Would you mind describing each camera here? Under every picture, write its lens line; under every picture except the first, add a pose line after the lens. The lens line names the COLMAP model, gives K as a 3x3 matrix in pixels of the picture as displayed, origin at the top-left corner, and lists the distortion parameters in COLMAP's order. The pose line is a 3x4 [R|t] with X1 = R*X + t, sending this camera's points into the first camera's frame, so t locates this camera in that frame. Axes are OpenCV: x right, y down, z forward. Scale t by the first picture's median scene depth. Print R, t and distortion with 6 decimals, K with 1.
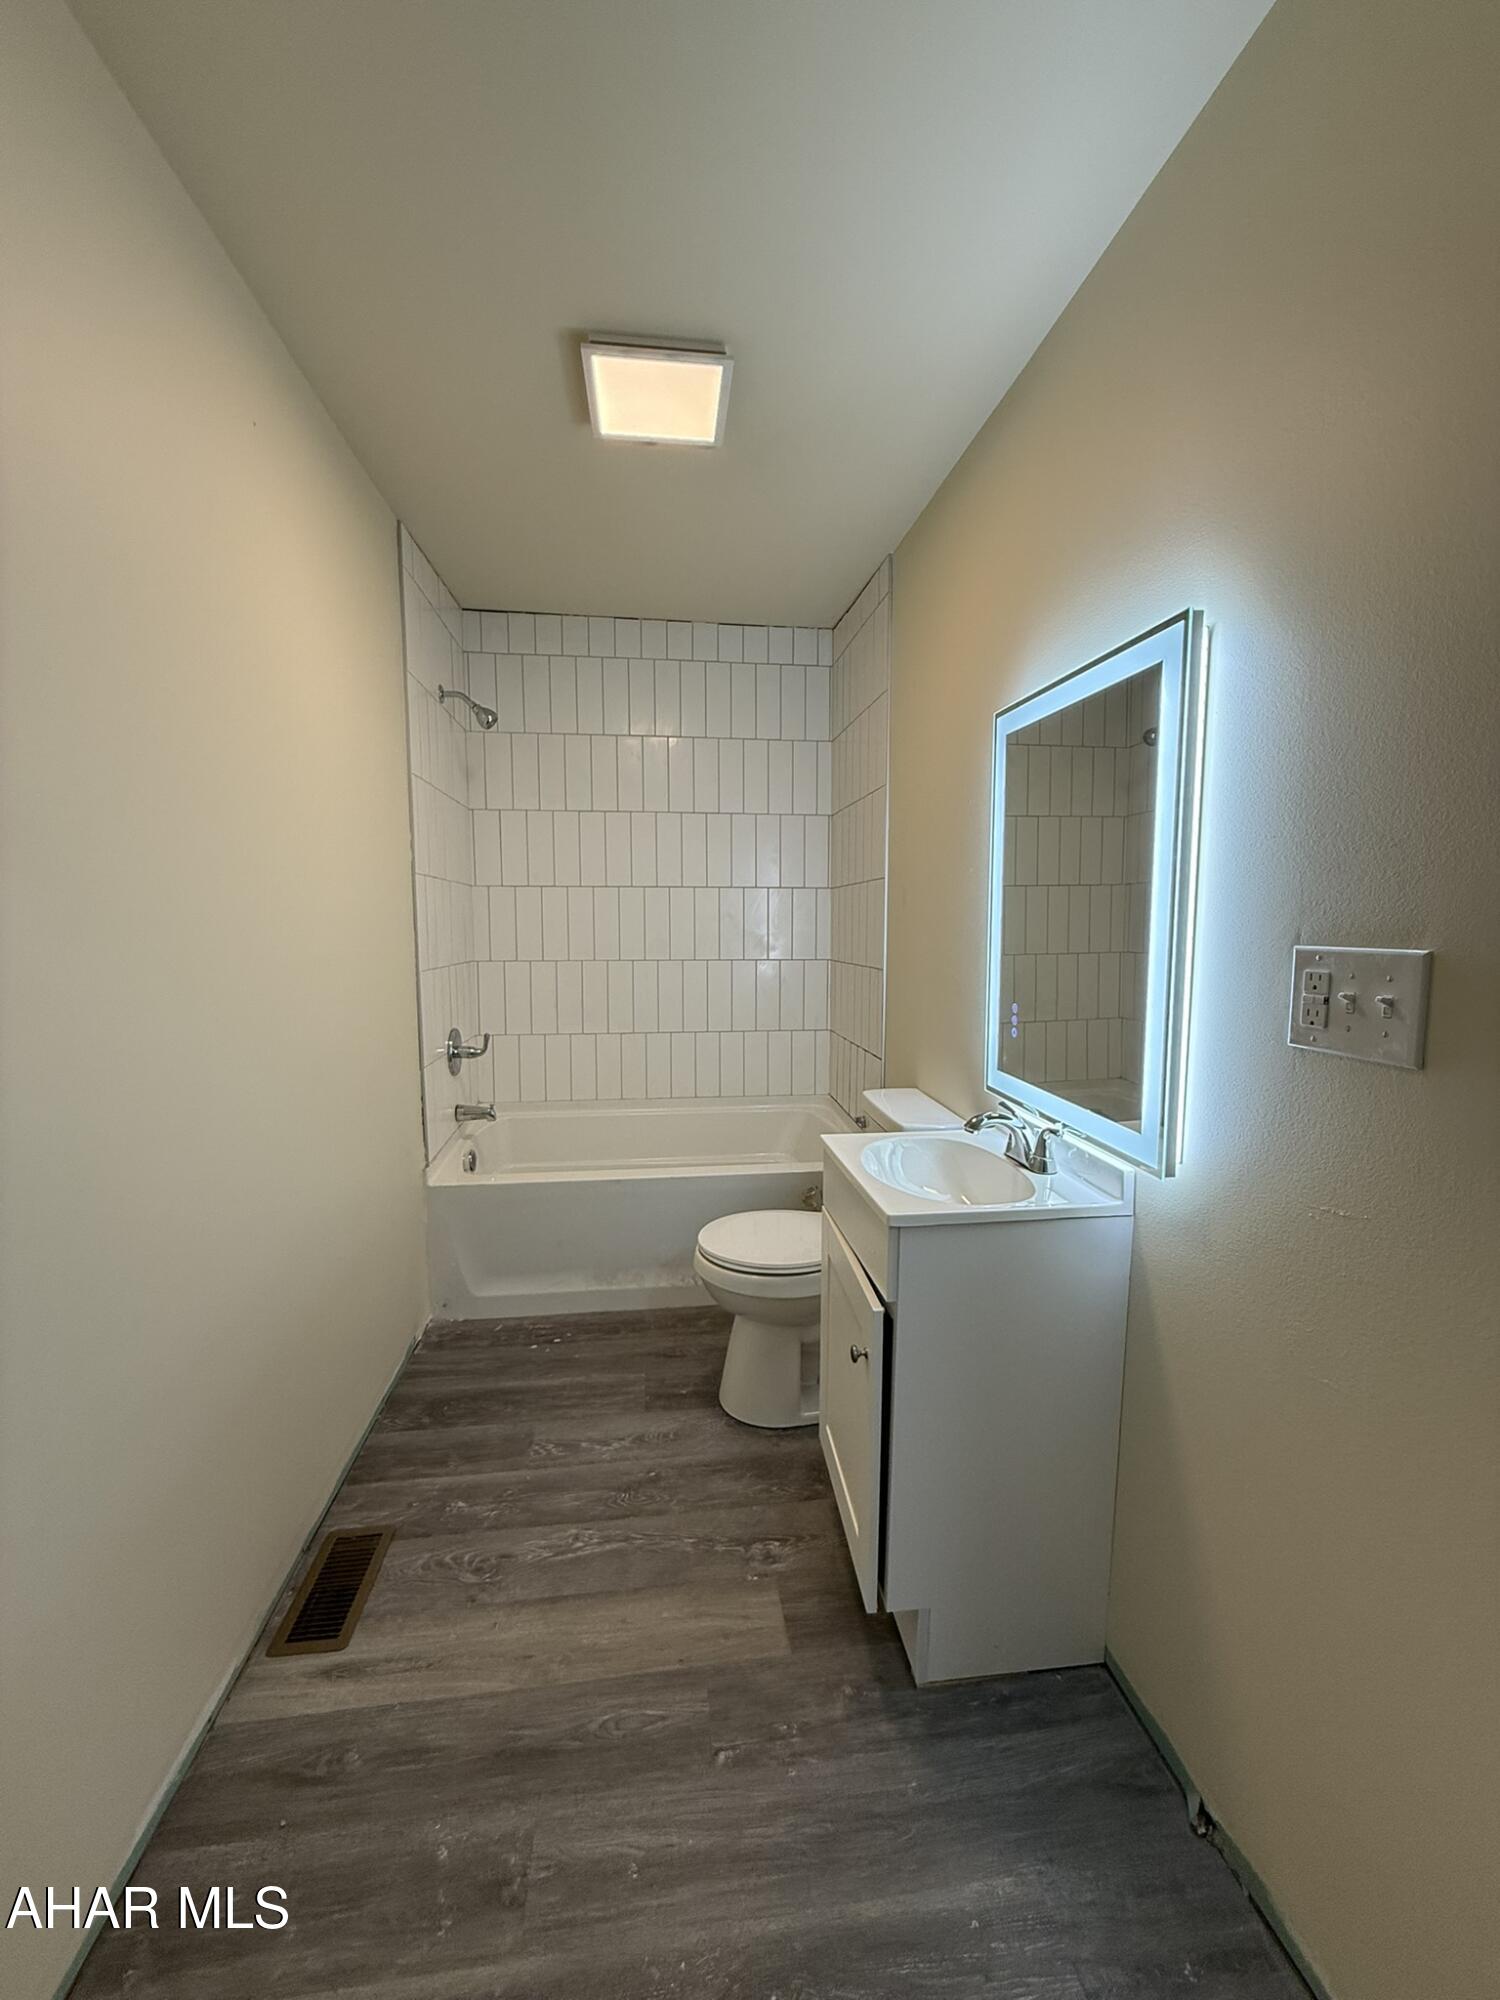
lens RADIAL K [[796.1, 0, 741.9], [0, 796.1, 990.6], [0, 0, 1]] dist [-0.000026, -0.000196]
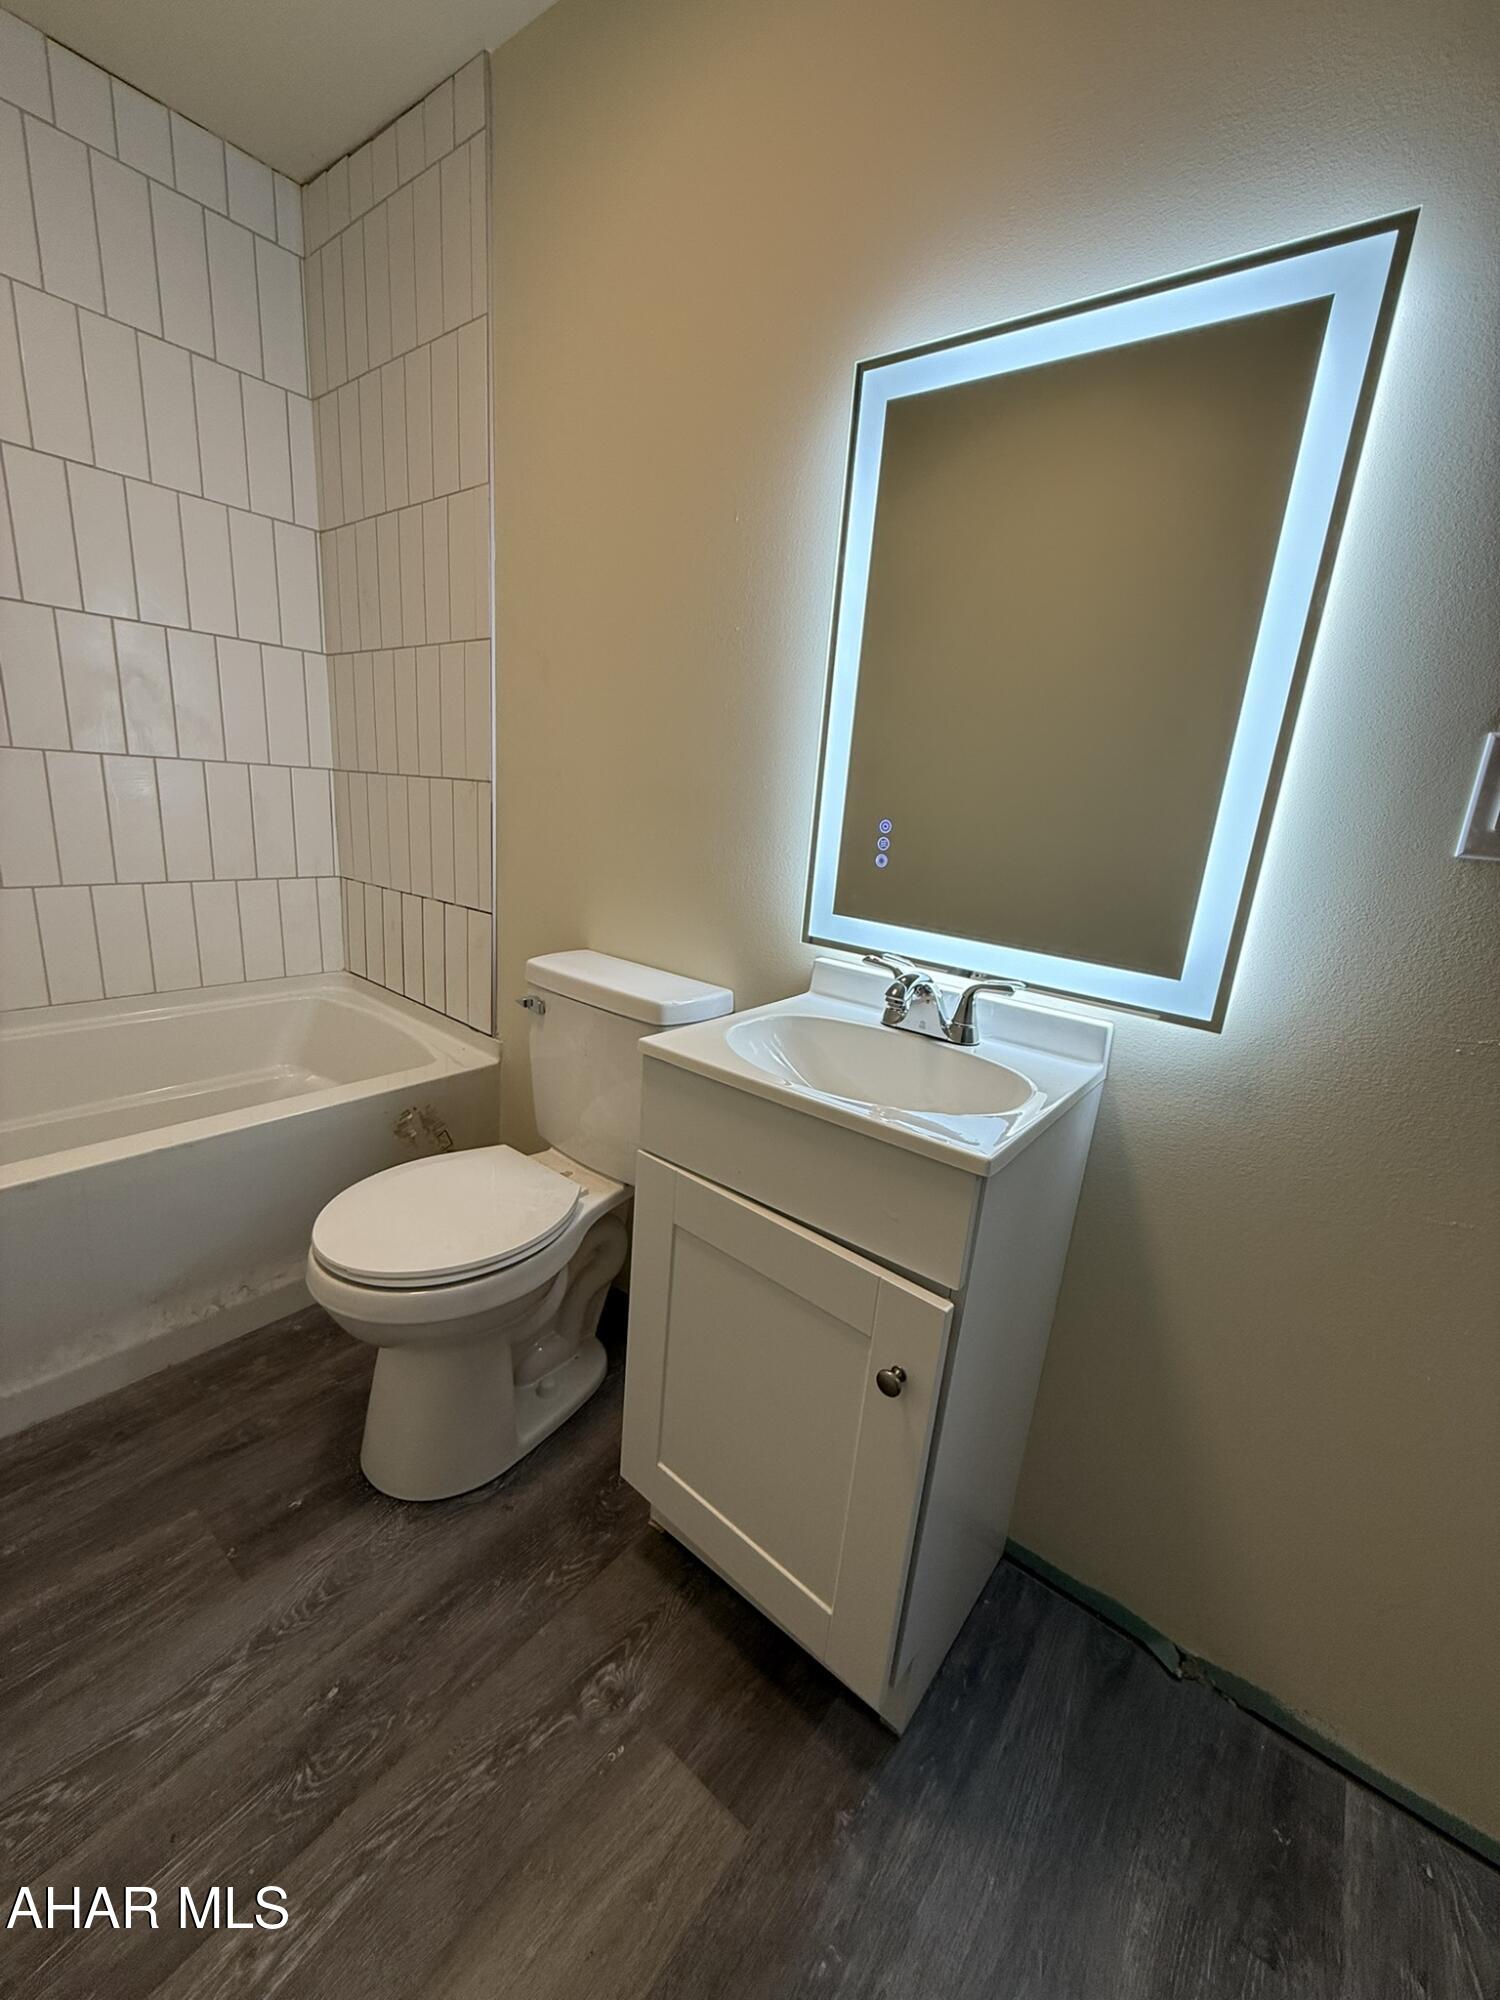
lens RADIAL K [[796.1, 0, 749.0], [0, 796.1, 993.5], [0, 0, 1]] dist [-0.000026, -0.000196]
pose [[0.709590, -0.121030, 0.694143, -0.172024], [-0.012381, 0.982844, 0.184024, 0.025423], [-0.704506, -0.139176, 0.695917, 0.364740]]
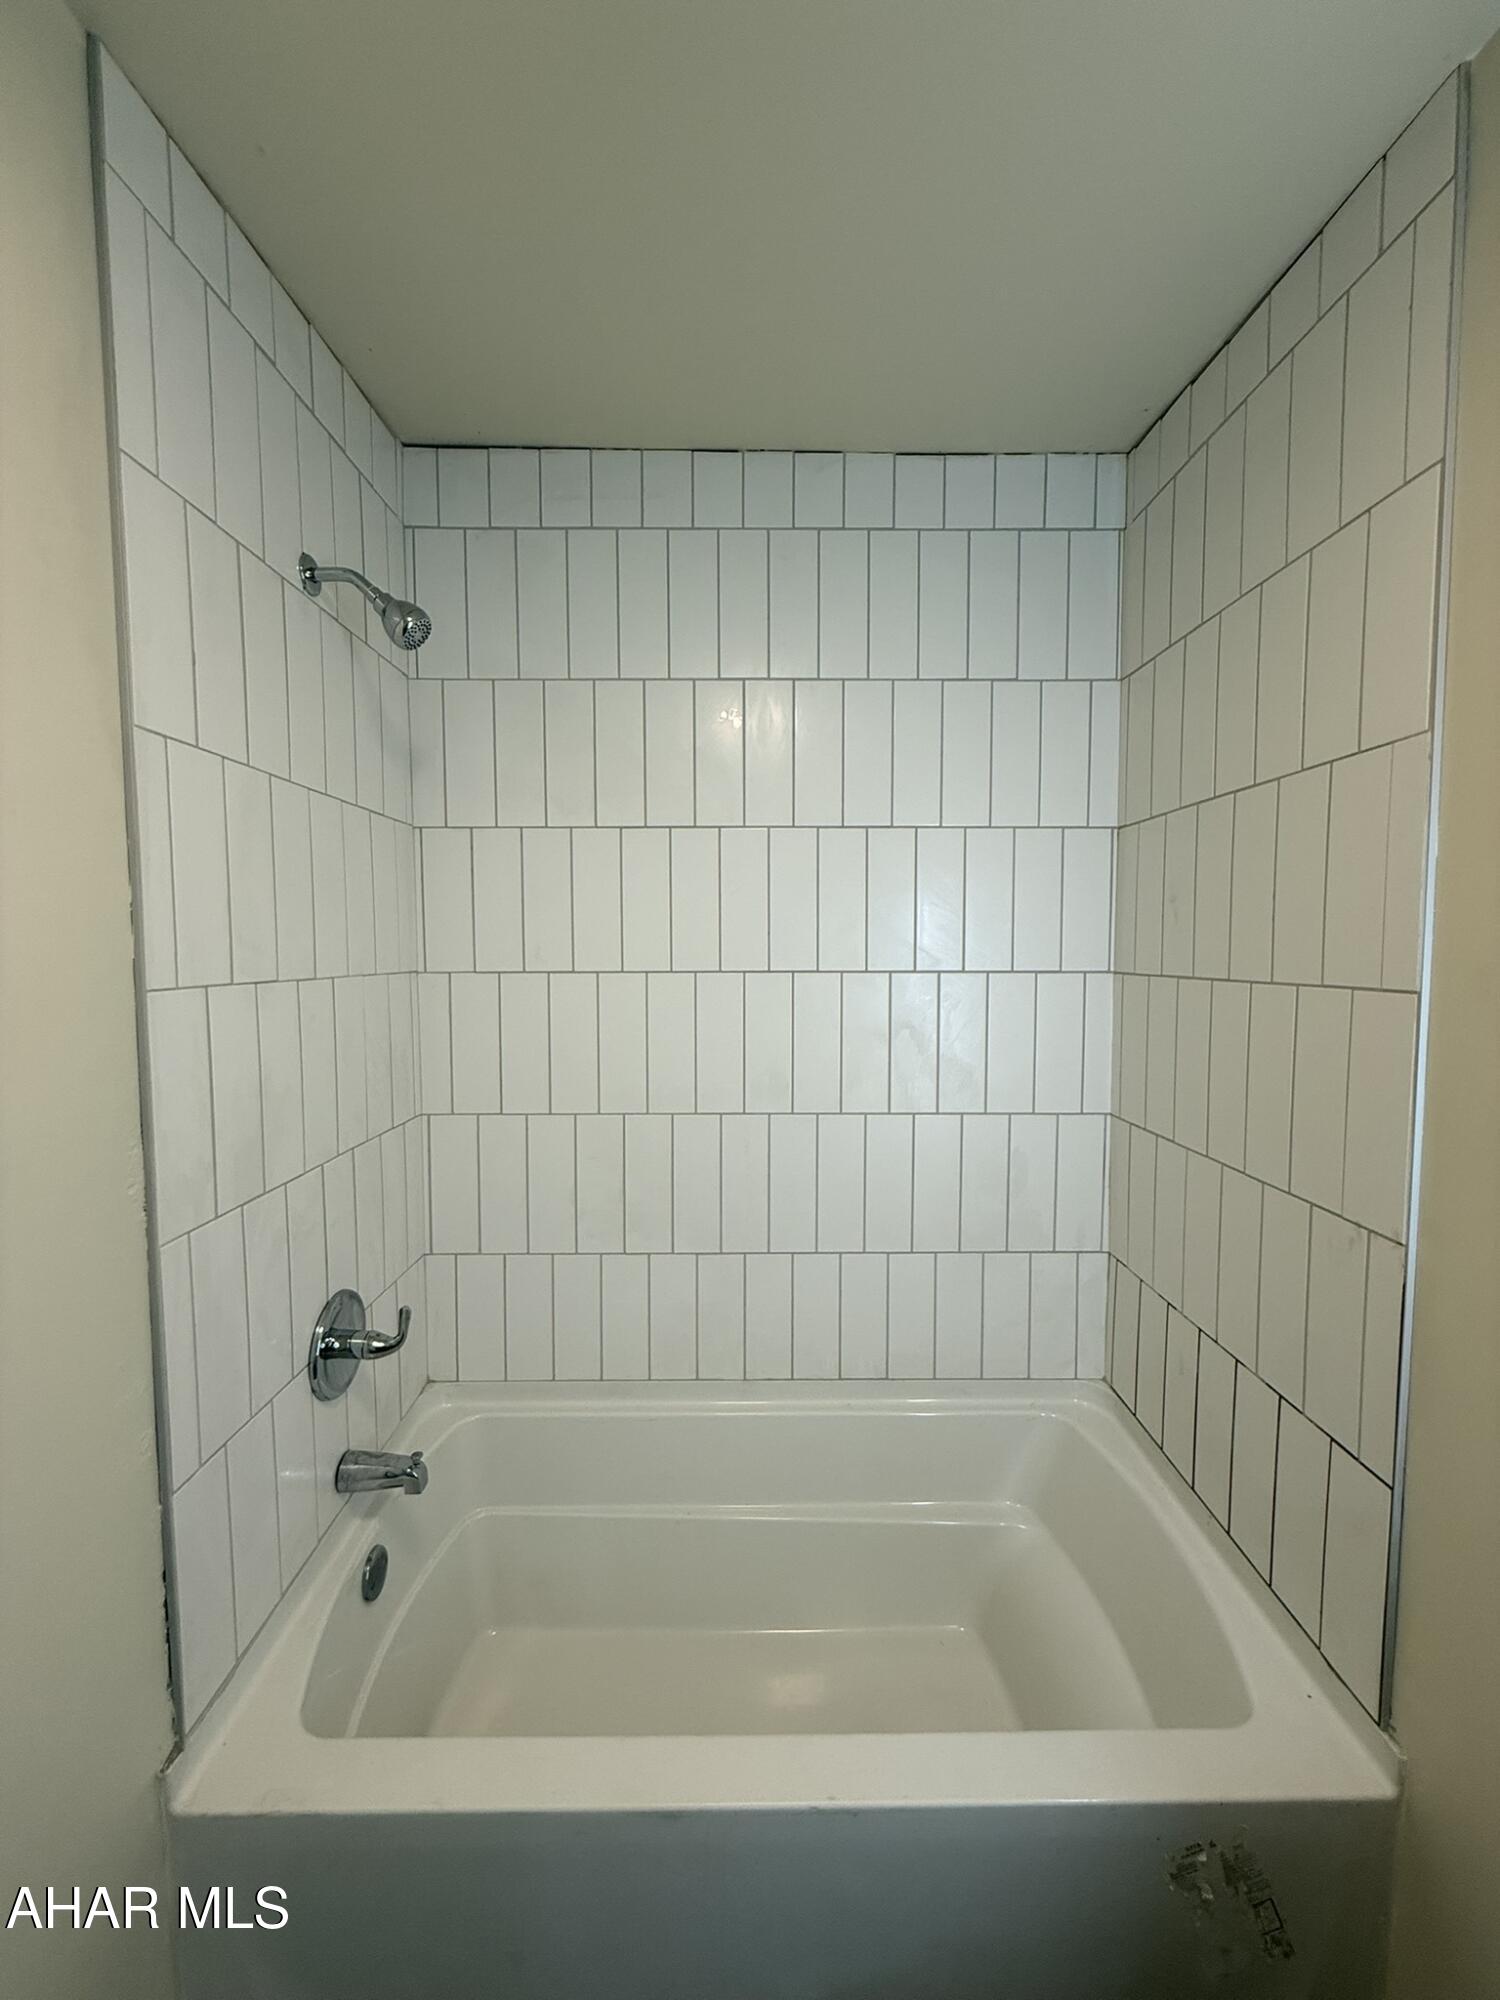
lens RADIAL K [[796.1, 0, 746.0], [0, 796.1, 993.6], [0, 0, 1]] dist [-0.000026, -0.000196]
pose [[0.993543, 0.006928, -0.113248, -0.083536], [-0.009605, 0.999687, -0.023110, -0.137128], [0.113052, 0.024049, 0.993298, 0.644915]]
